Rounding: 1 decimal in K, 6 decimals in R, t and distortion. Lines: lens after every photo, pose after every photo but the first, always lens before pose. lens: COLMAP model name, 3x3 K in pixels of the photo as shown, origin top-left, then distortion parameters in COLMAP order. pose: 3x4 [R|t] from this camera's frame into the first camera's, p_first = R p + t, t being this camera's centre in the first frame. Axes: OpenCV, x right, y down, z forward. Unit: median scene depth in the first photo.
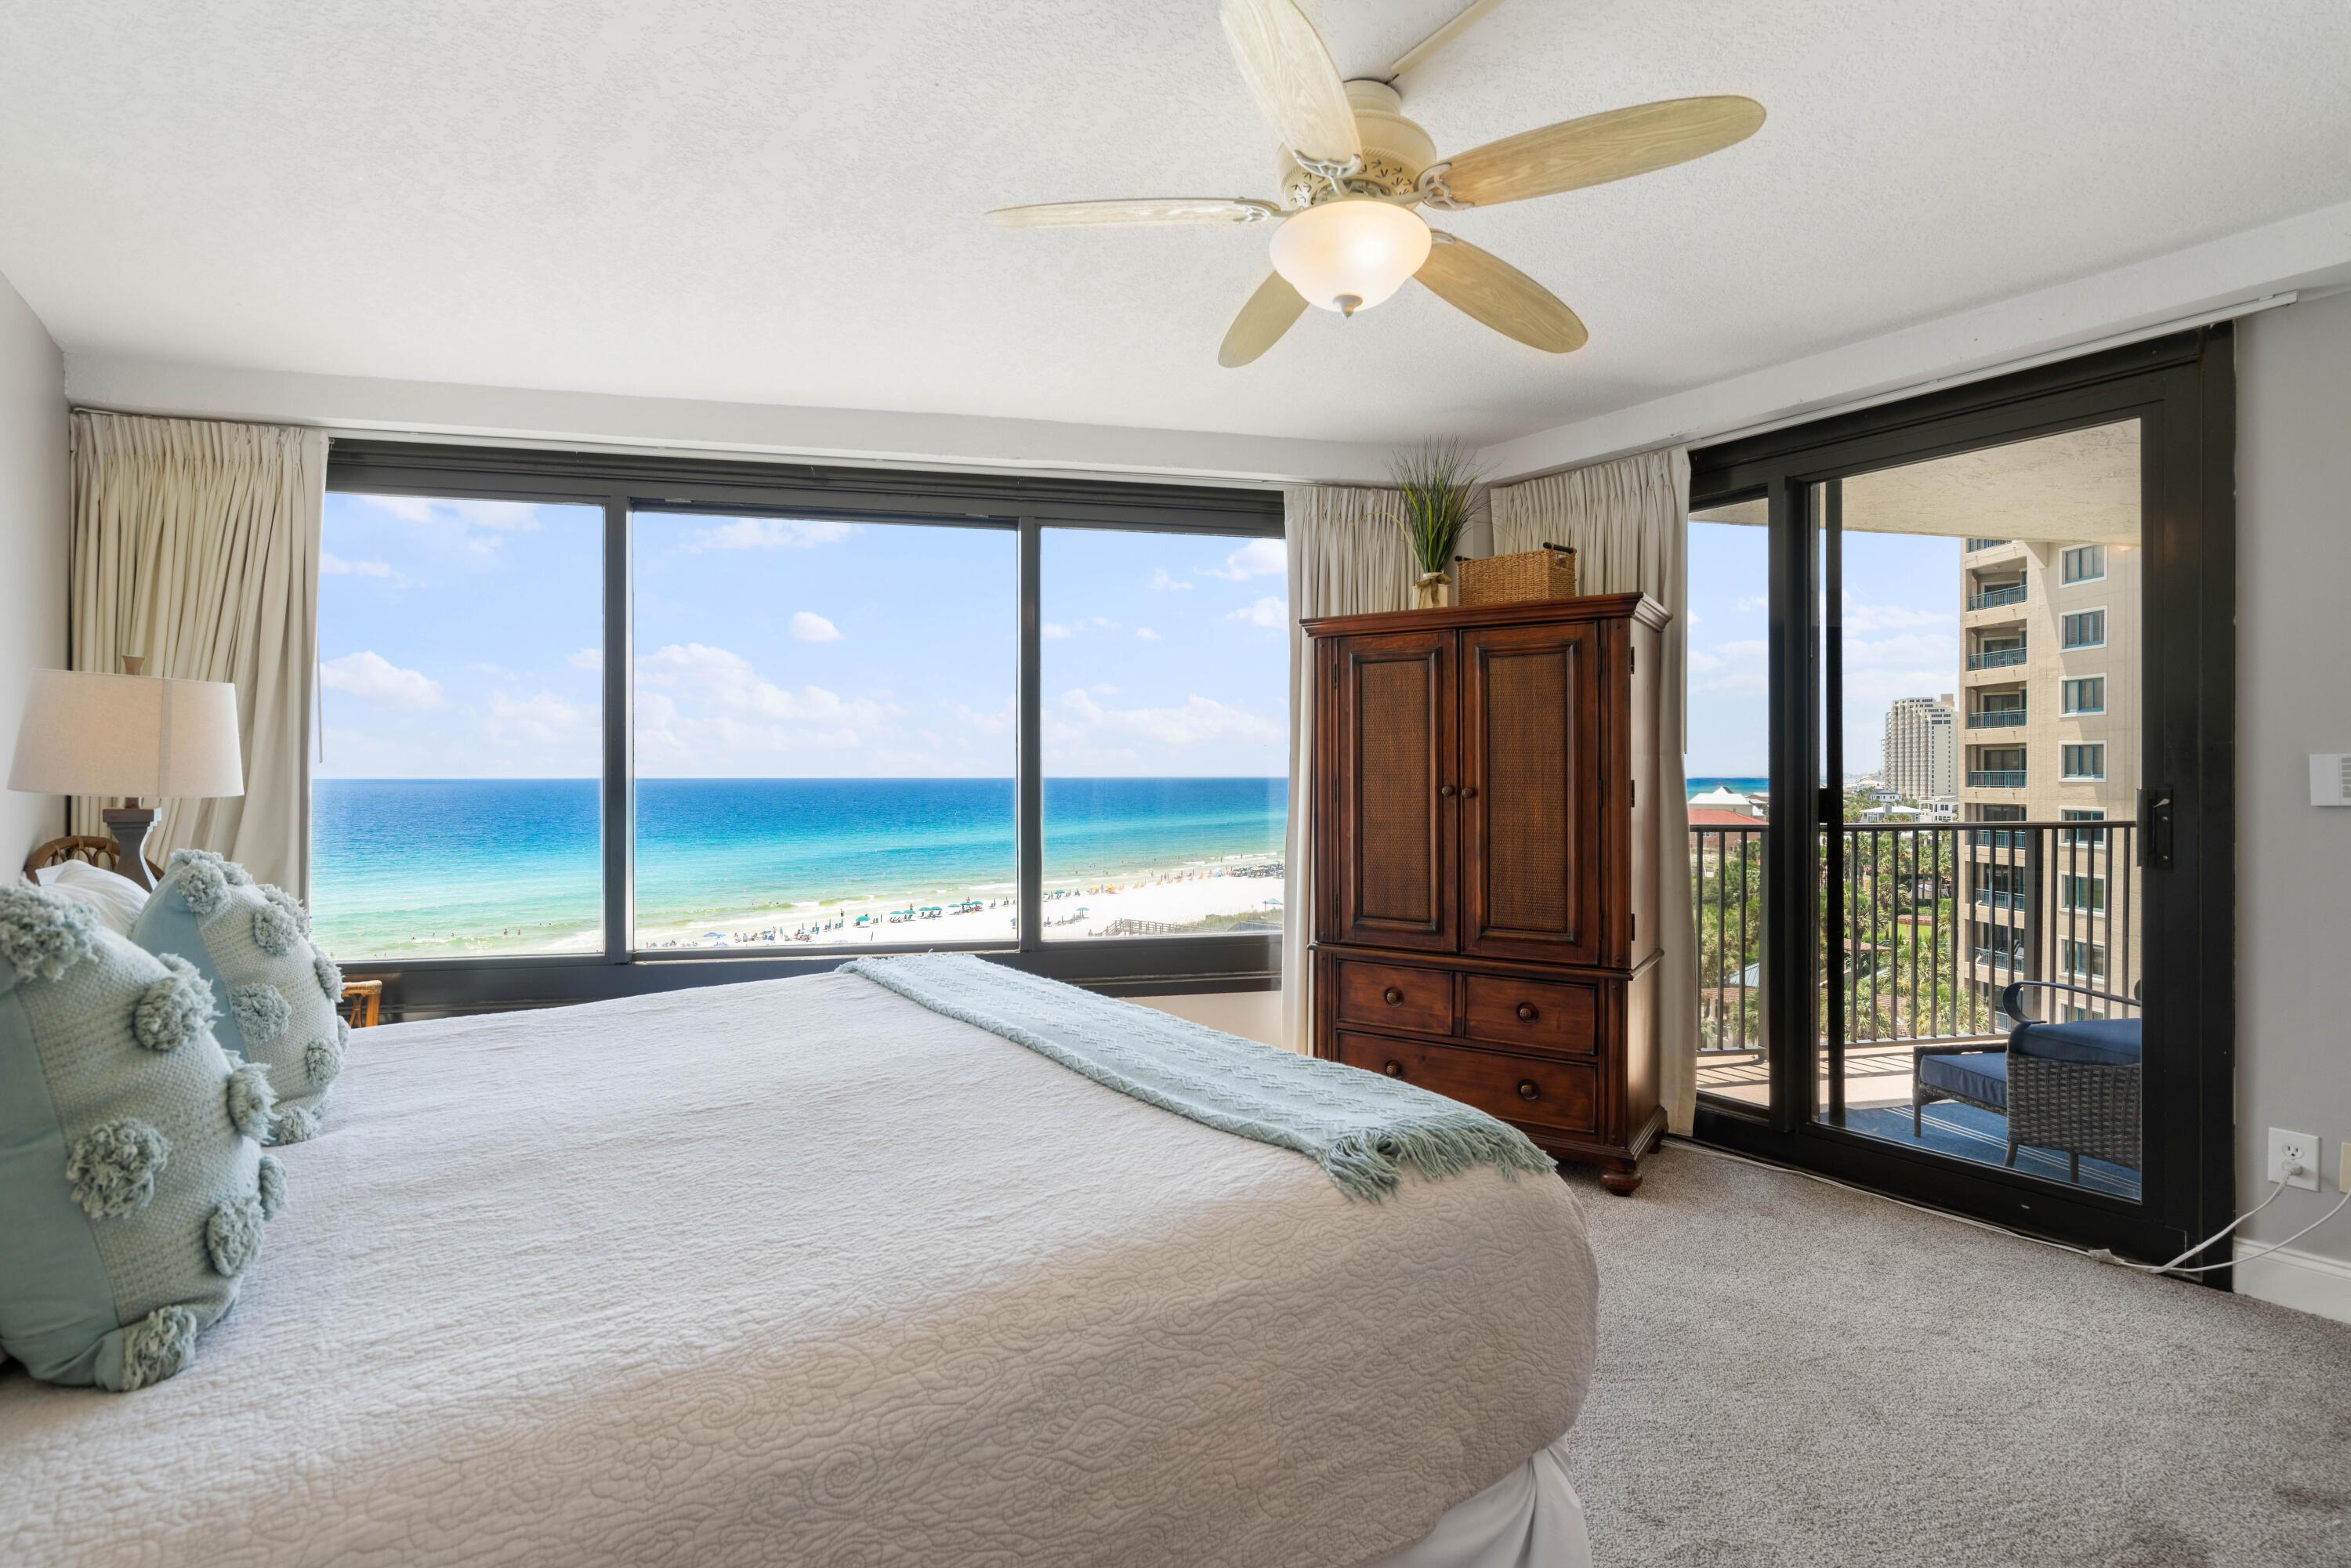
lens RADIAL K [[1161.6, 0, 1166.2], [0, 1161.6, 777.1], [0, 0, 1]] dist [-0.001327, -0.000566]
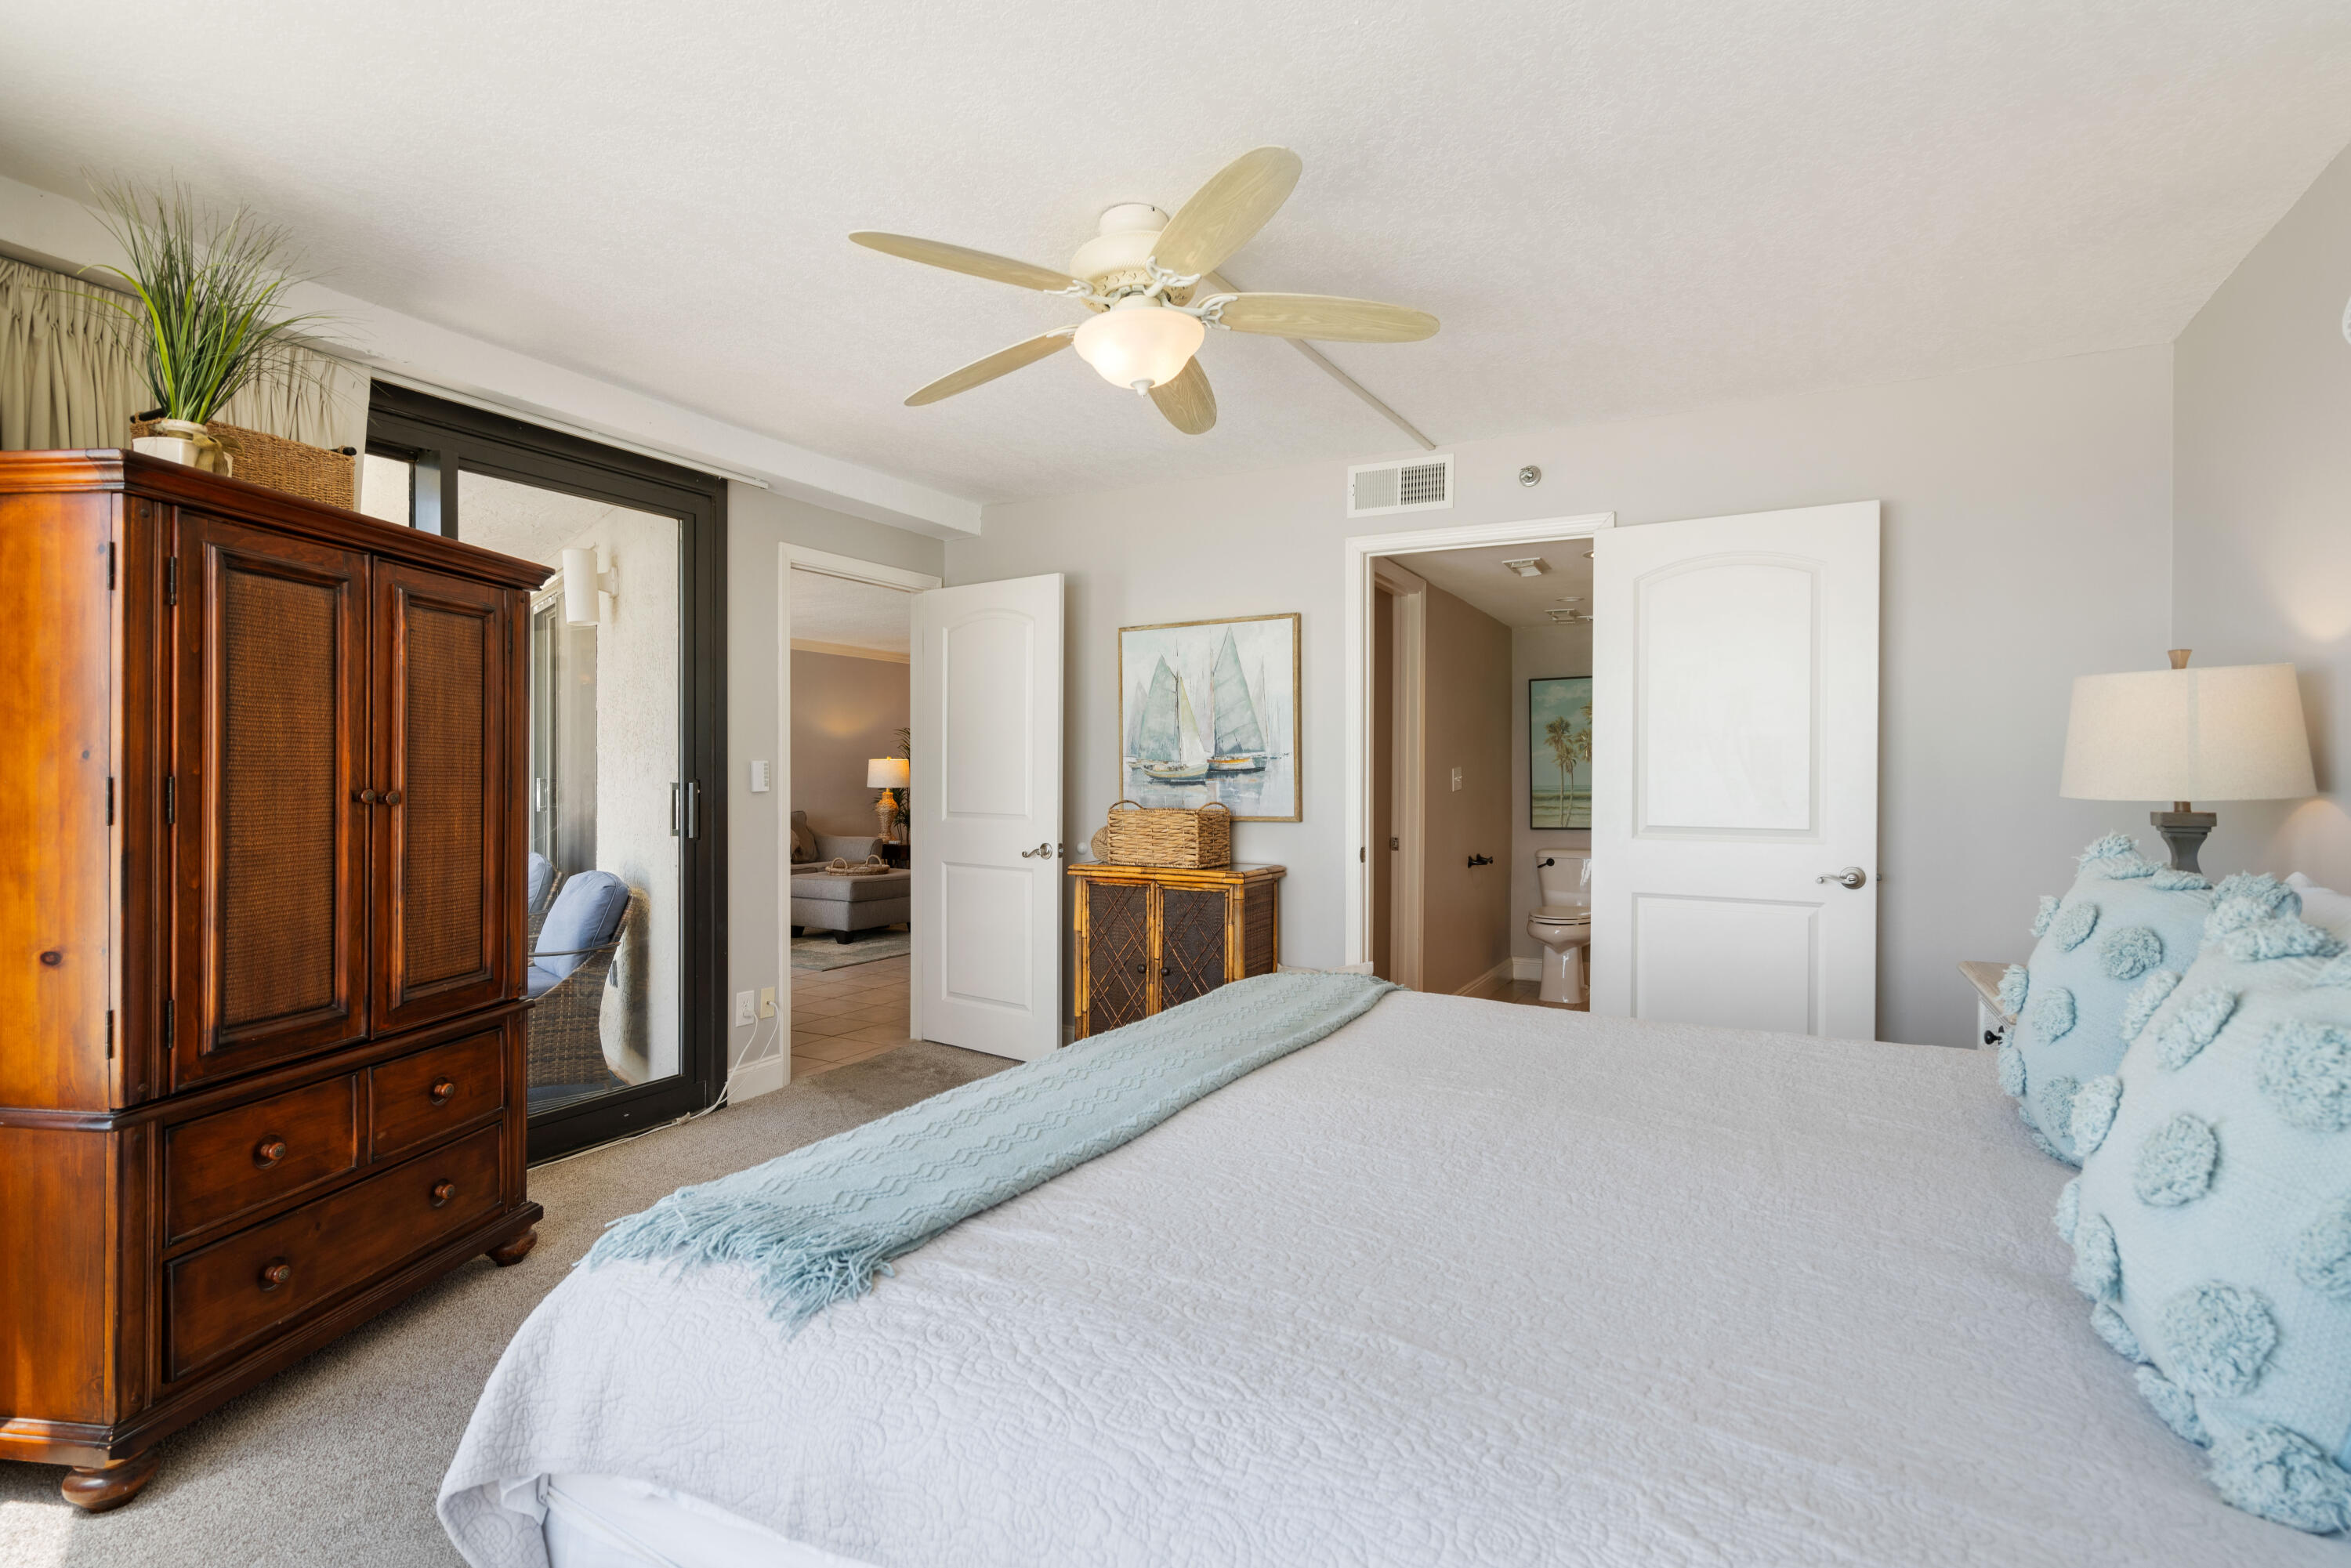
lens RADIAL K [[1161.6, 0, 1166.2], [0, 1161.6, 777.1], [0, 0, 1]] dist [-0.001327, -0.000566]
pose [[-0.464387, -0.003748, 0.885624, -0.564052], [-0.003211, 0.999992, 0.002548, -0.002333], [-0.885626, -0.001661, -0.464396, 0.926949]]
